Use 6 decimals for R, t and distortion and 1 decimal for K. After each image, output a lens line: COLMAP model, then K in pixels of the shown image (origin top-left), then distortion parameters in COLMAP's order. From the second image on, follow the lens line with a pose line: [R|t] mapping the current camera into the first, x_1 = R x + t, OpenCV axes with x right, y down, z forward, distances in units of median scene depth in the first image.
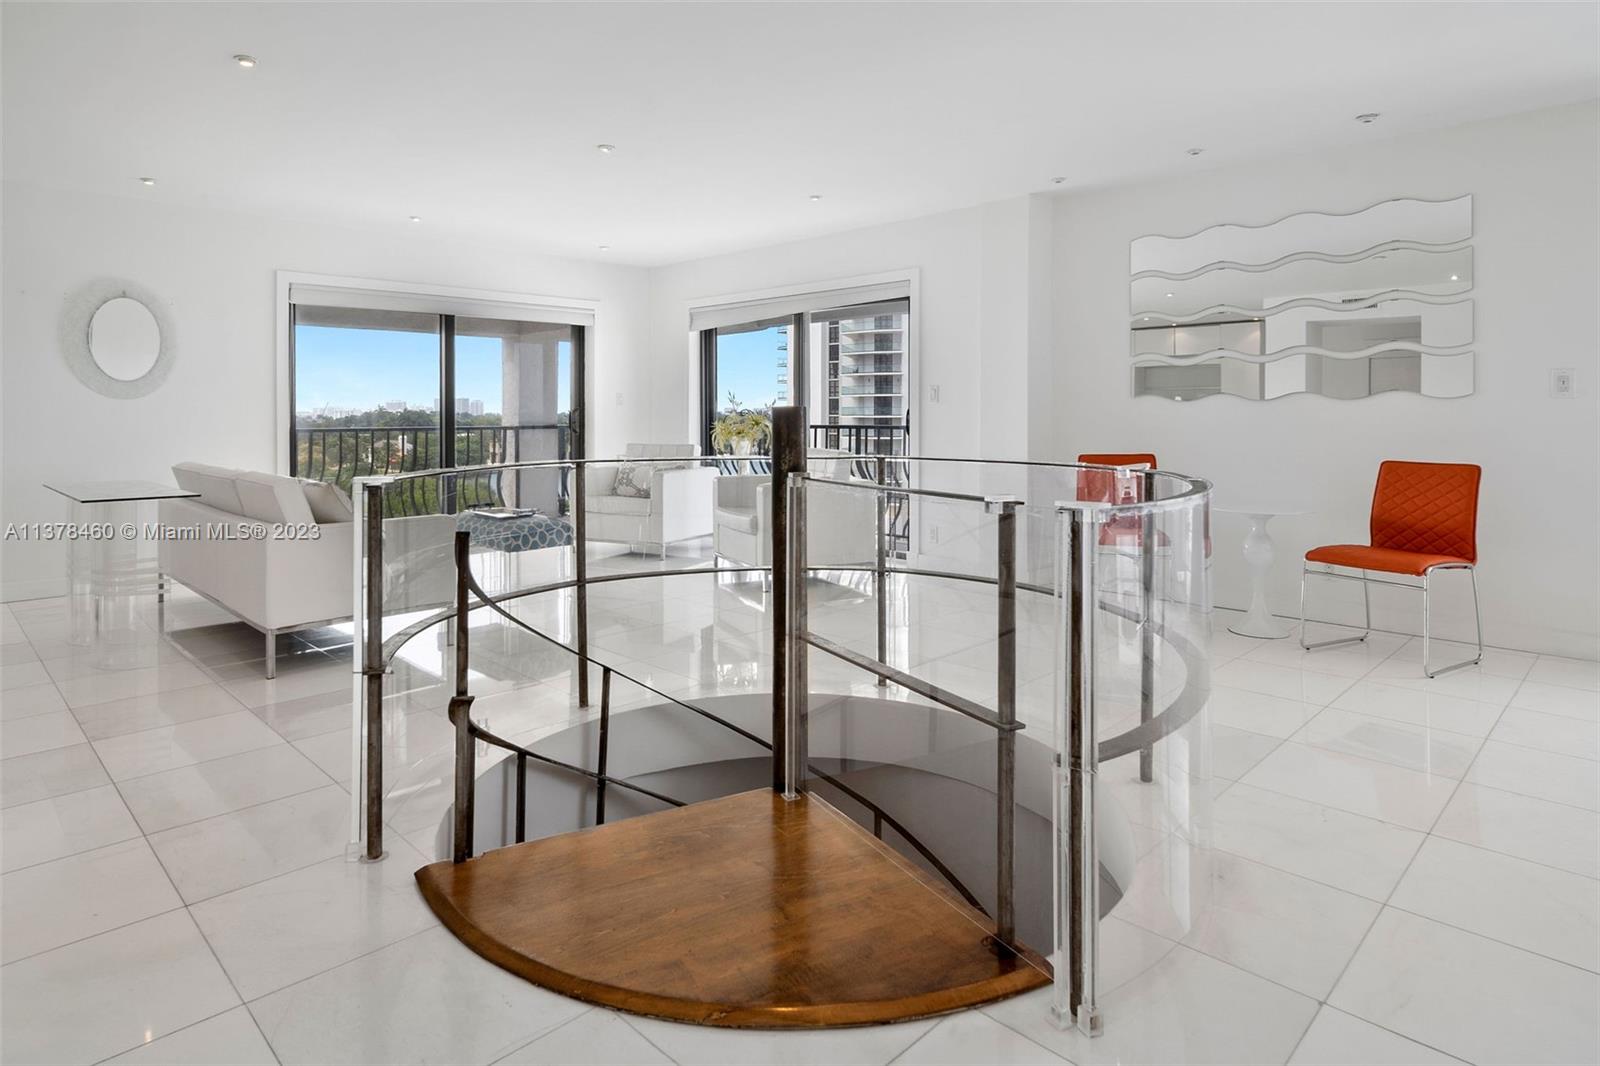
lens RADIAL K [[890.5, 0, 800.0], [0, 890.5, 533.0], [0, 0, 1]] dist [-0.001908, -0.000066]
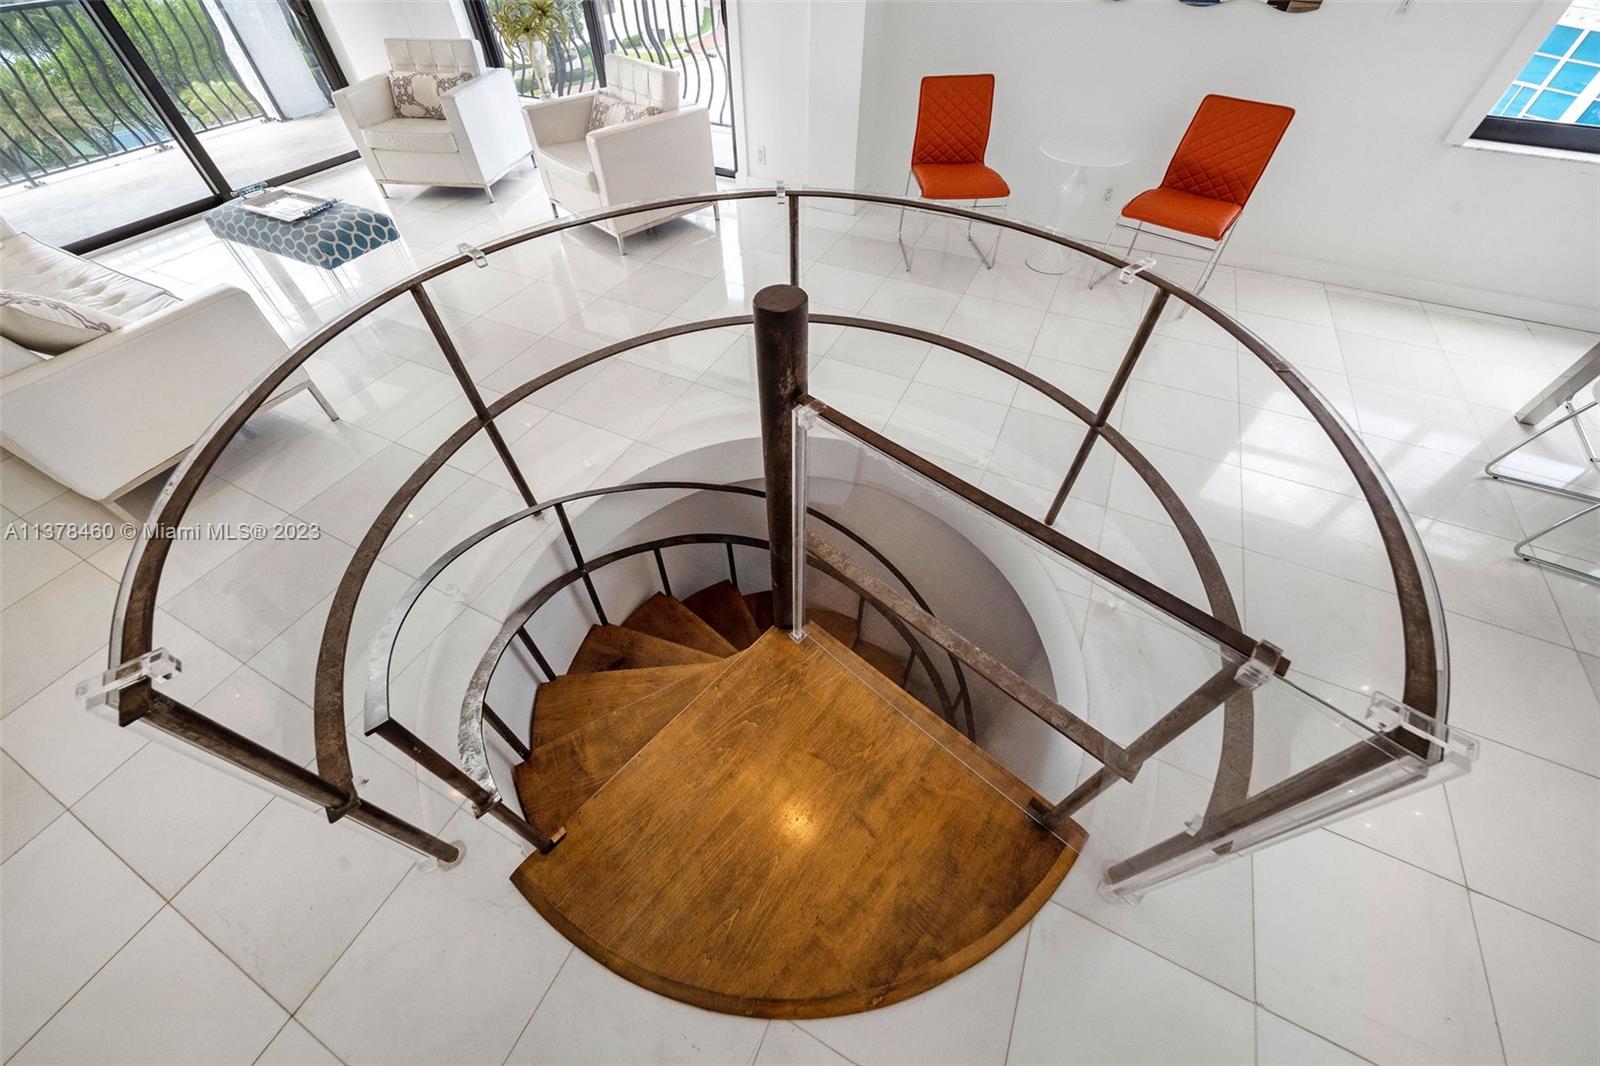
lens RADIAL K [[544.3, 0, 800.0], [0, 544.3, 533.0], [0, 0, 1]] dist [-0.000441, -0.000175]
pose [[0.946475, -0.249766, 0.204457, -0.059652], [0.041432, 0.722197, 0.690445, -0.142271], [-0.320108, -0.645018, 0.693890, 0.301408]]
